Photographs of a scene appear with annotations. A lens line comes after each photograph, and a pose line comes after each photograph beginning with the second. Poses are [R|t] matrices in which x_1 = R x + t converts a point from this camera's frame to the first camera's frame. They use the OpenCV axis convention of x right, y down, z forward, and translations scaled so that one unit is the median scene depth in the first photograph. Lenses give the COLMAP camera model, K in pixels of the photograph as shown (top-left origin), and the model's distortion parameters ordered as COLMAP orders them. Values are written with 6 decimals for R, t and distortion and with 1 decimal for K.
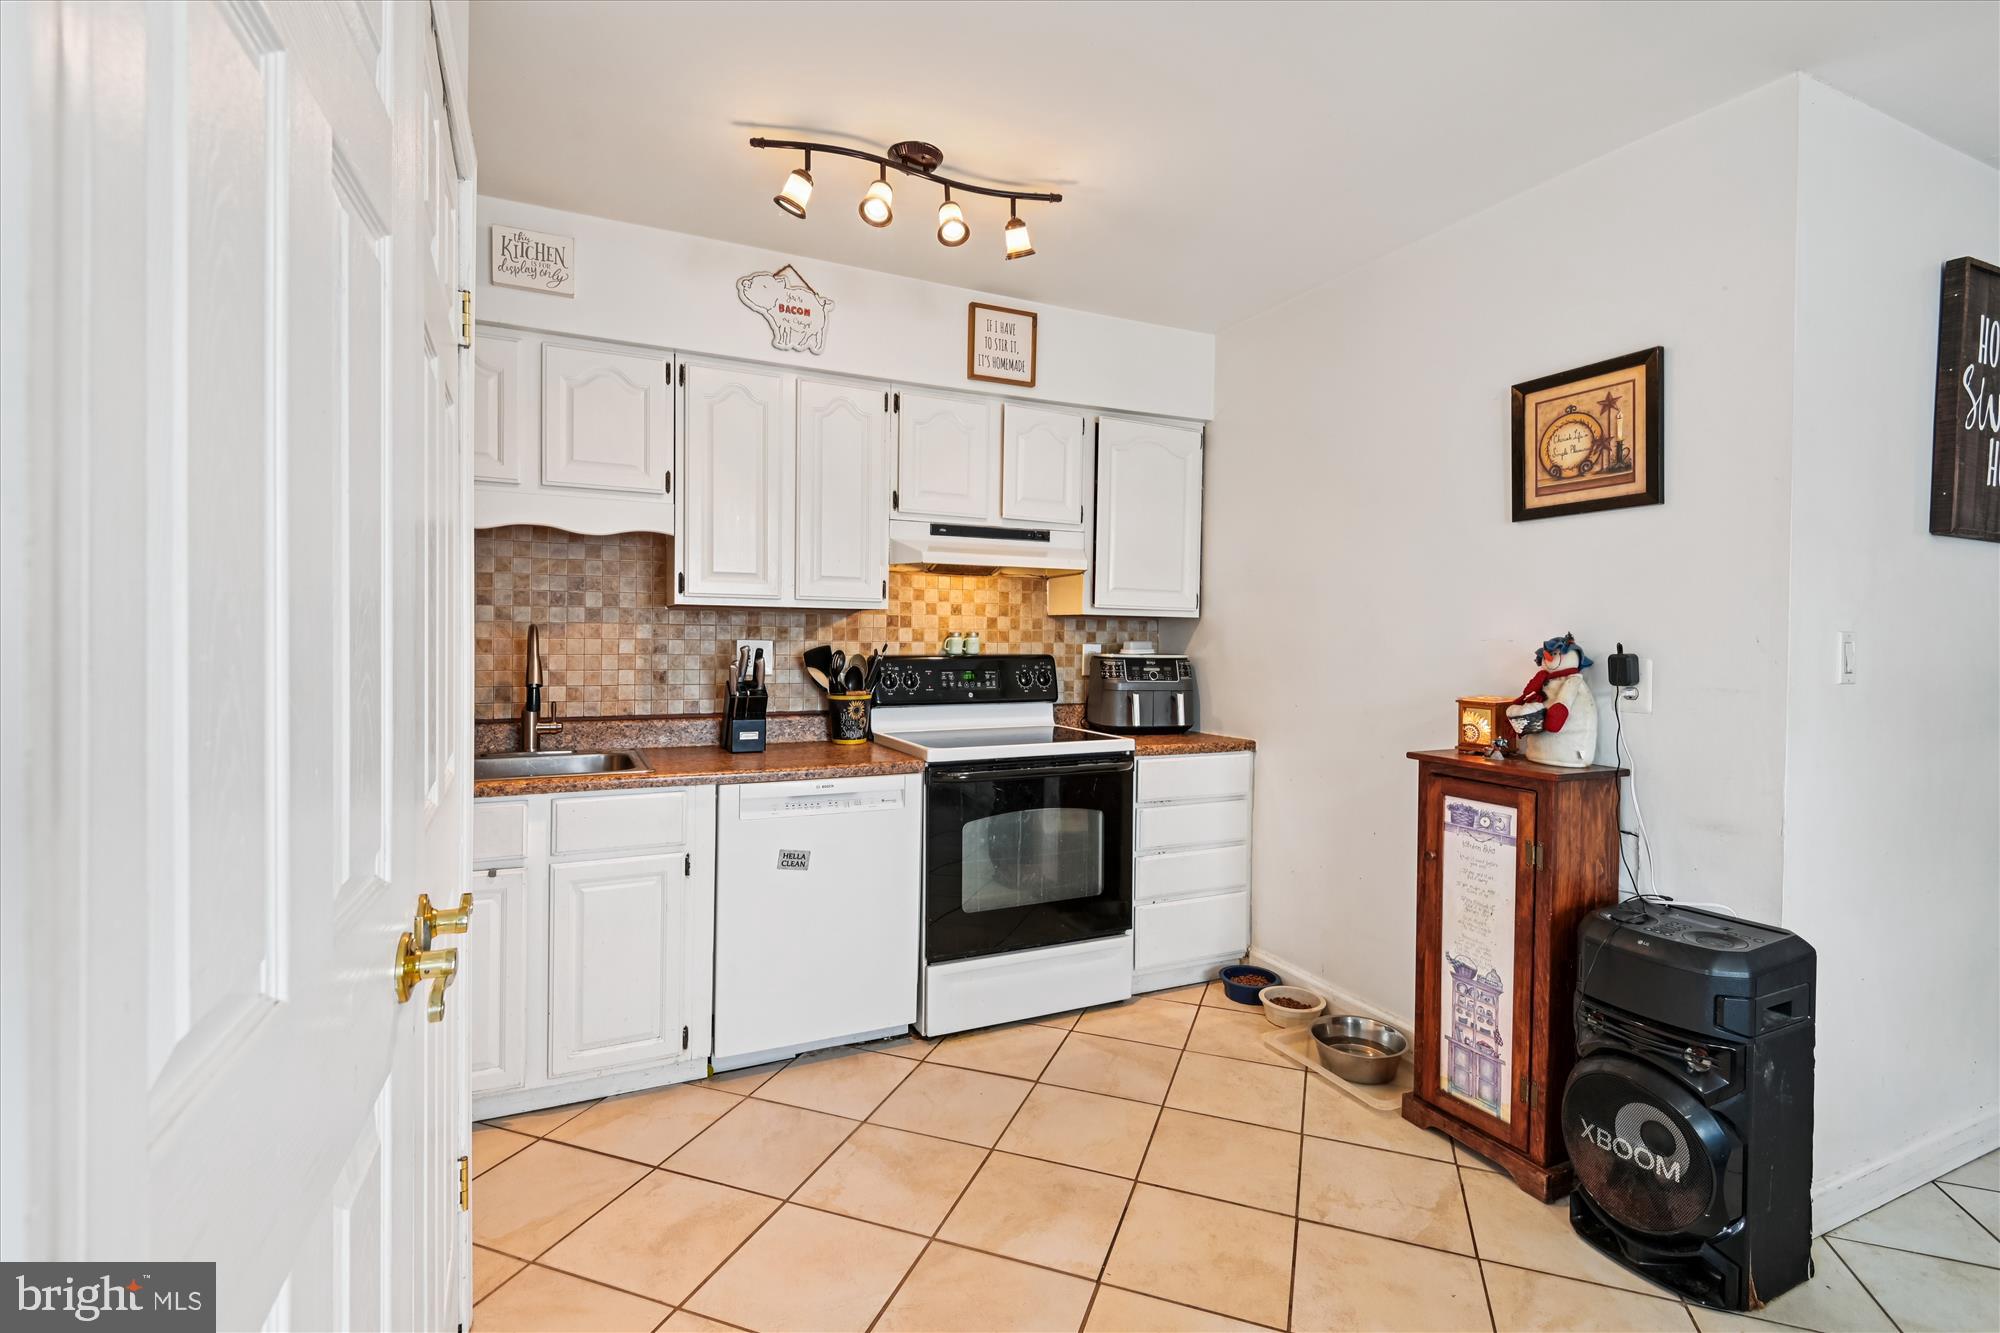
lens RADIAL K [[903.0, 0, 1021.3], [0, 903.0, 649.8], [0, 0, 1]] dist [0.011874, -0.000117]
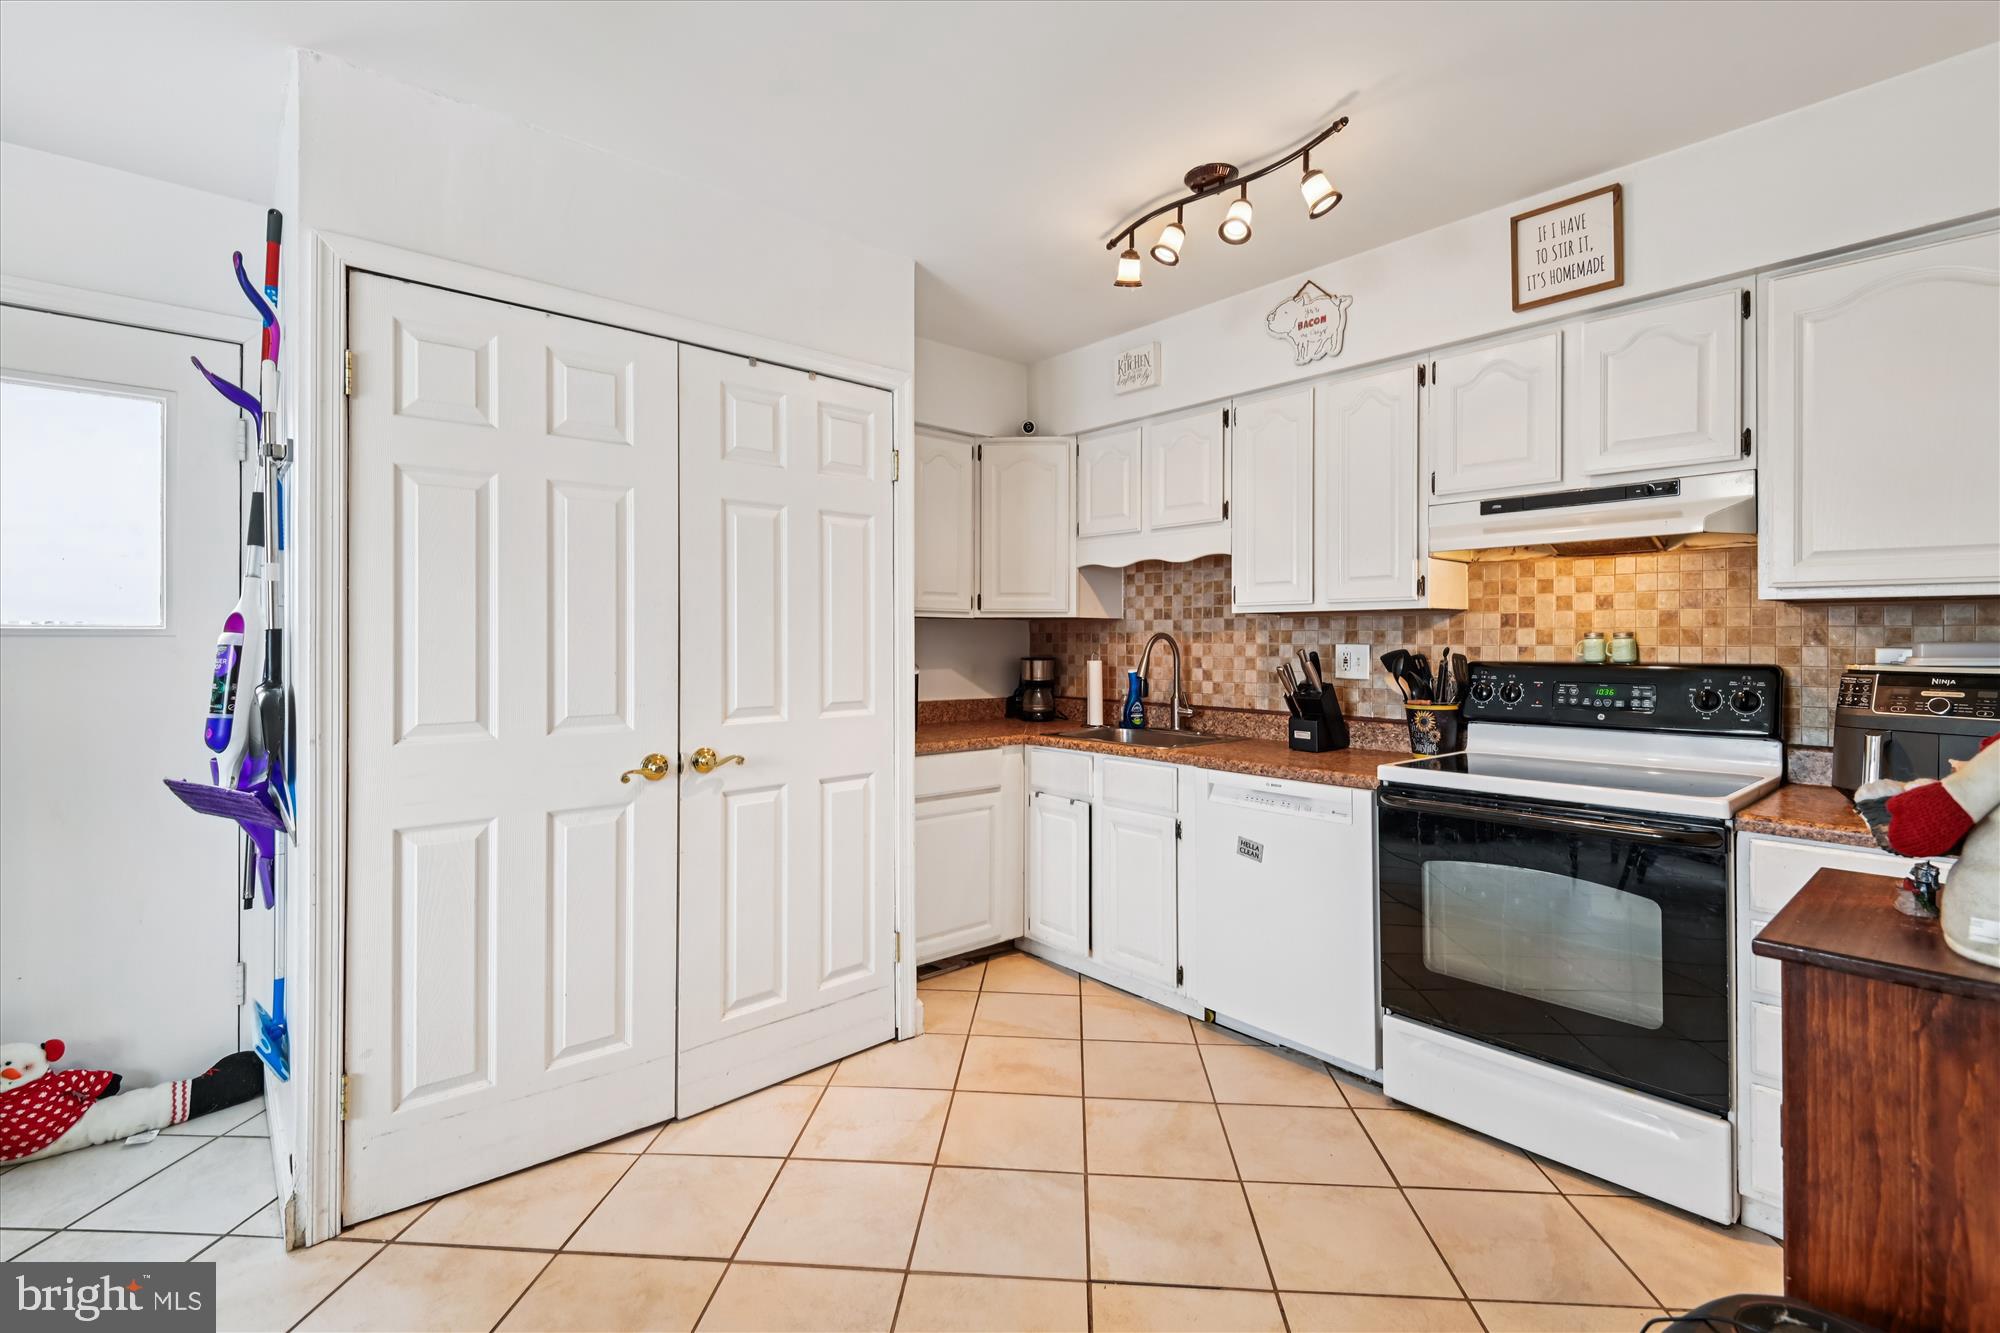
lens RADIAL K [[914.5, 0, 1005.2], [0, 914.5, 635.0], [0, 0, 1]] dist [-0.000465, -0.000549]
pose [[0.261727, -0.018048, -0.964973, 0.659093], [-0.012400, 0.999680, -0.022060, 0.006887], [0.965062, 0.017739, 0.261419, 0.401748]]
